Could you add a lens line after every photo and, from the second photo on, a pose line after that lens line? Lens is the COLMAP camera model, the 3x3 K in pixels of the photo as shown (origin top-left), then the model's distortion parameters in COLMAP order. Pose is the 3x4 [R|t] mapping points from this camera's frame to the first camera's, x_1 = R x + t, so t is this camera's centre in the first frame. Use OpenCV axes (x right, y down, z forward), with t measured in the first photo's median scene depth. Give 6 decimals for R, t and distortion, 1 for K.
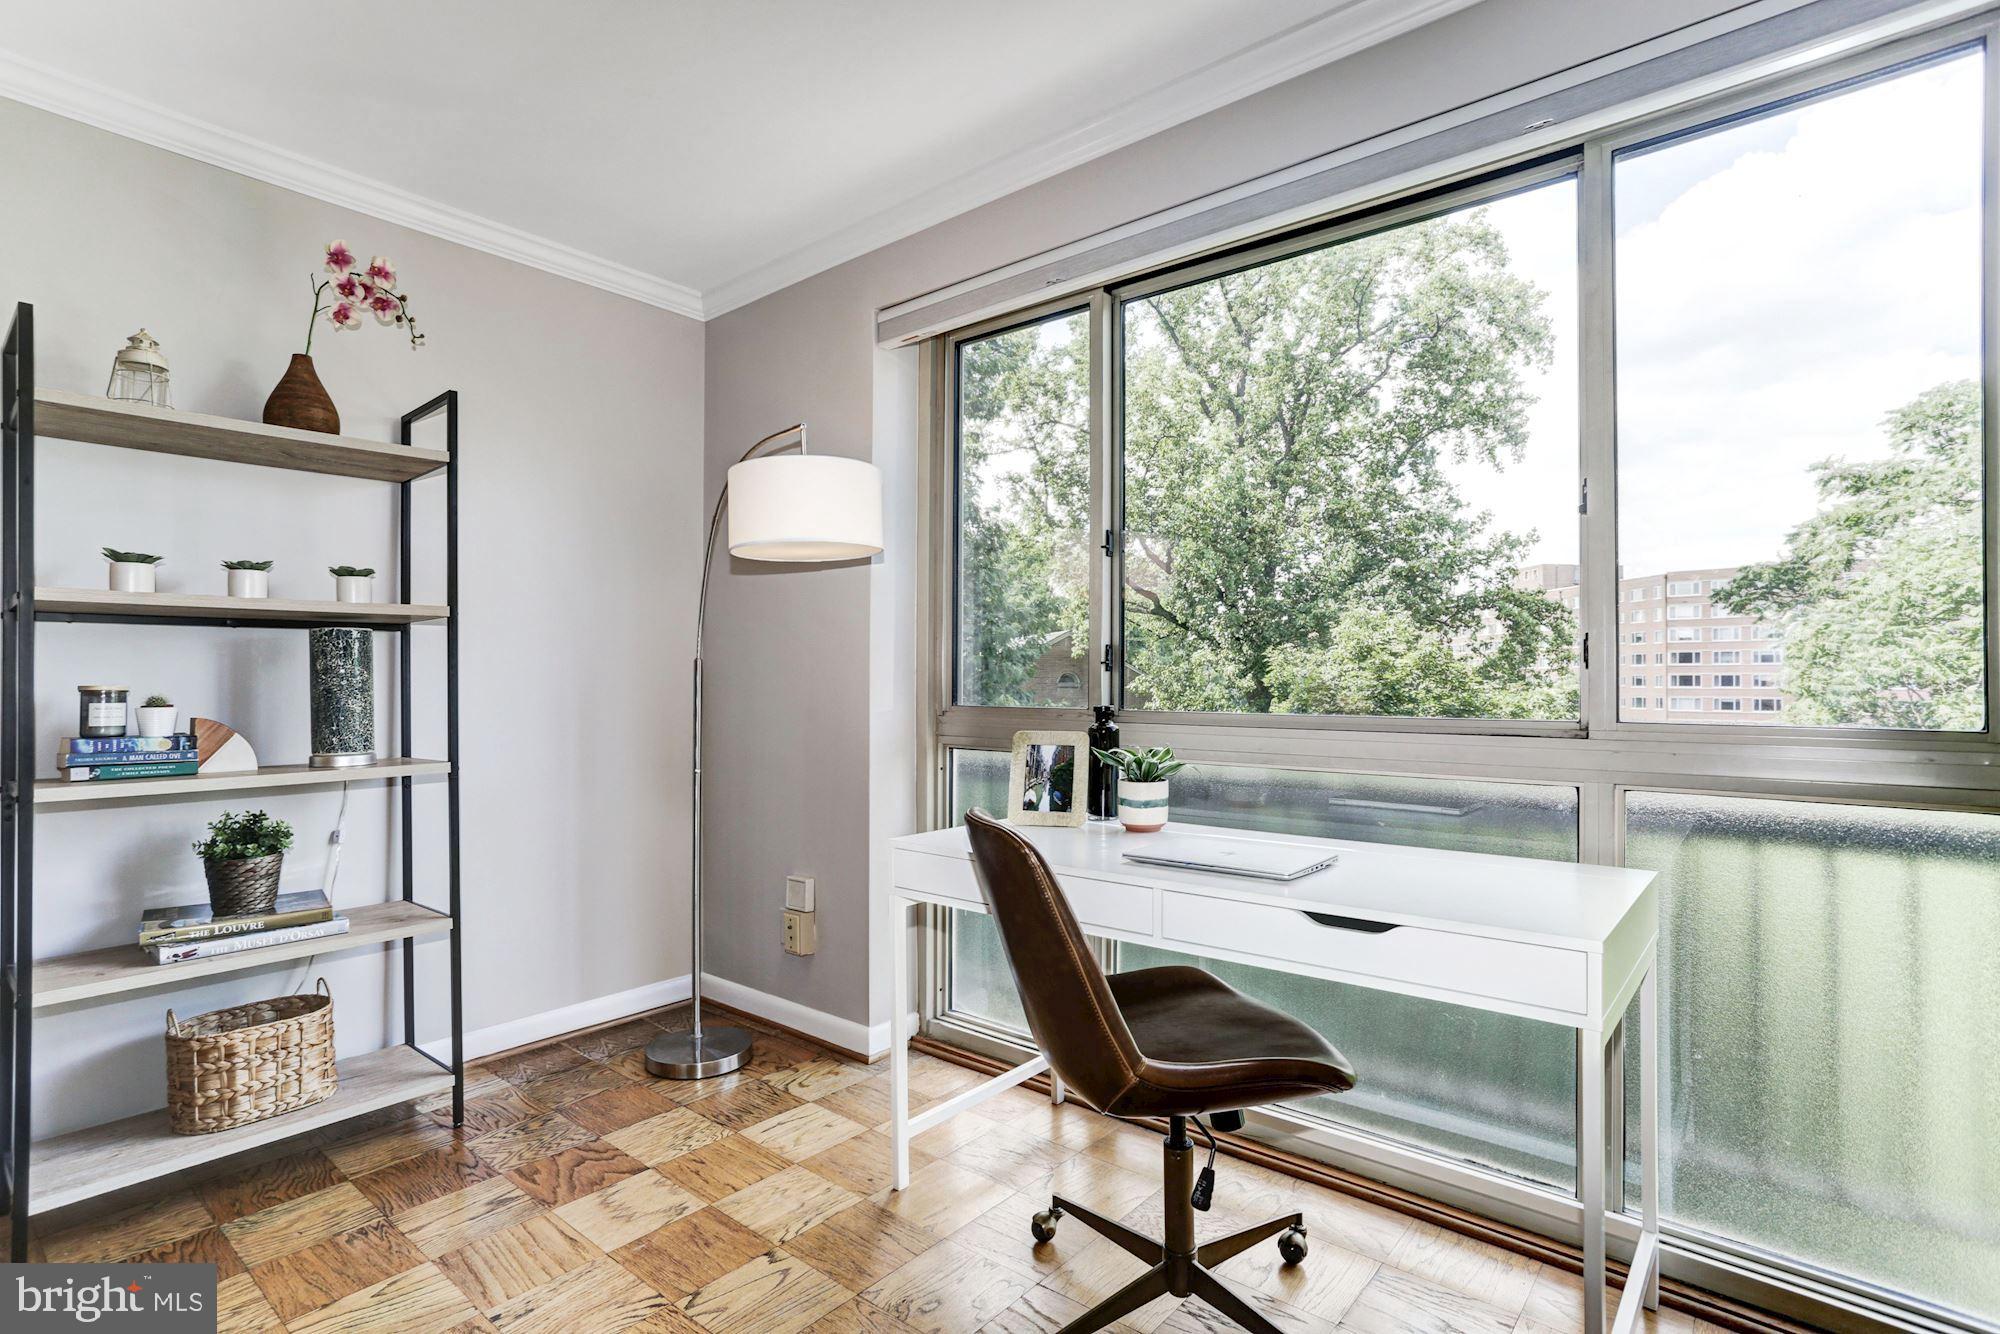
lens RADIAL K [[934.1, 0, 933.9], [0, 934.1, 665.9], [0, 0, 1]] dist [-0.002100, -0.000307]
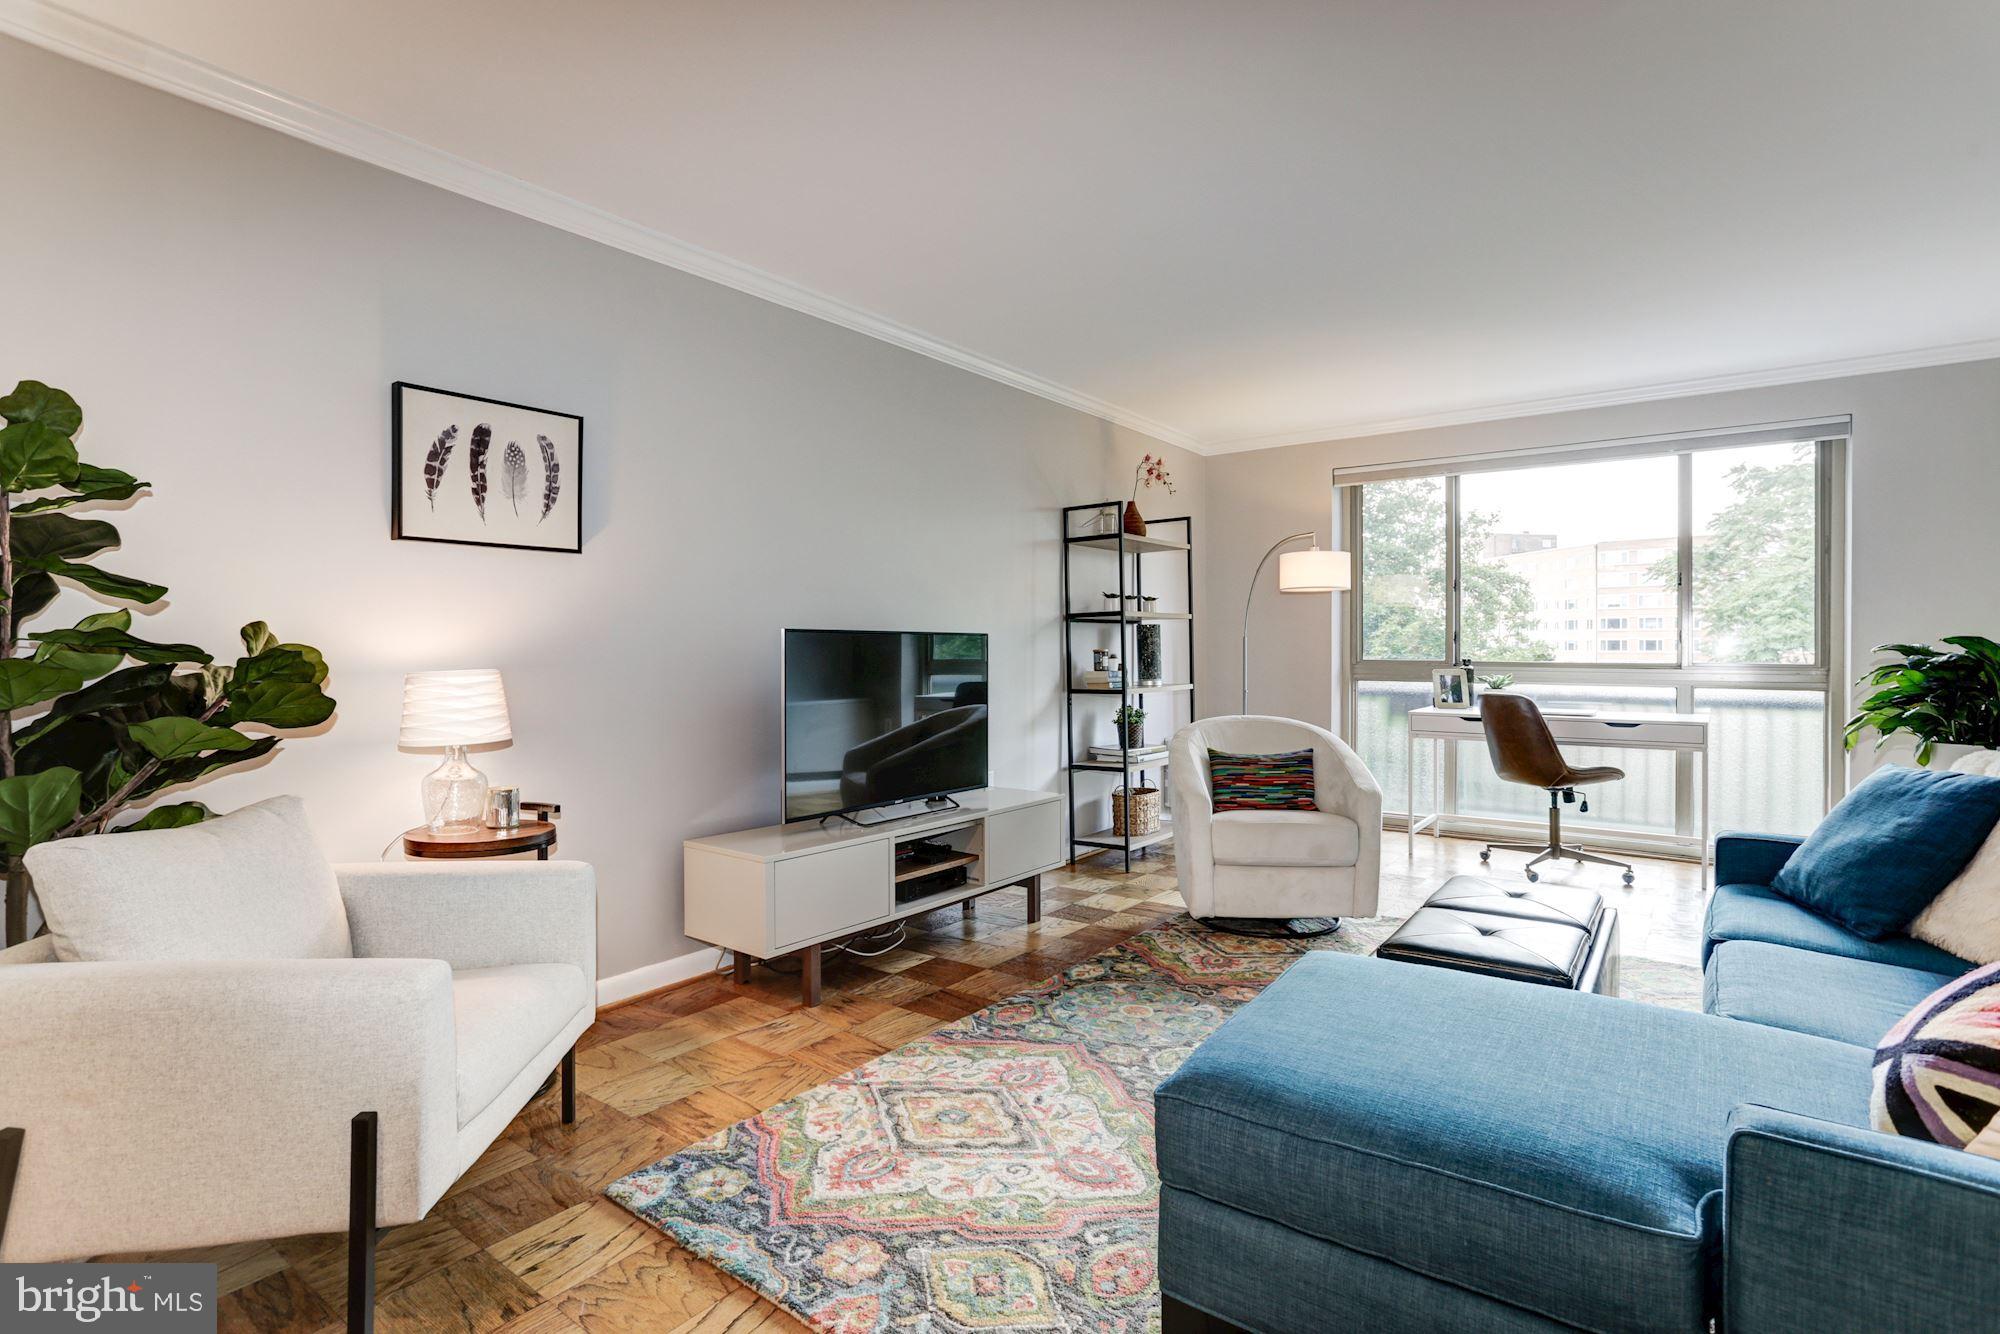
lens RADIAL K [[974.2, 0, 990.0], [0, 974.2, 657.3], [0, 0, 1]] dist [-0.052596, 0.035180]
pose [[0.994481, -0.000597, 0.104914, -1.237182], [-0.002458, 0.999577, 0.028984, -0.028418], [-0.104887, -0.029082, 0.994059, -1.256985]]
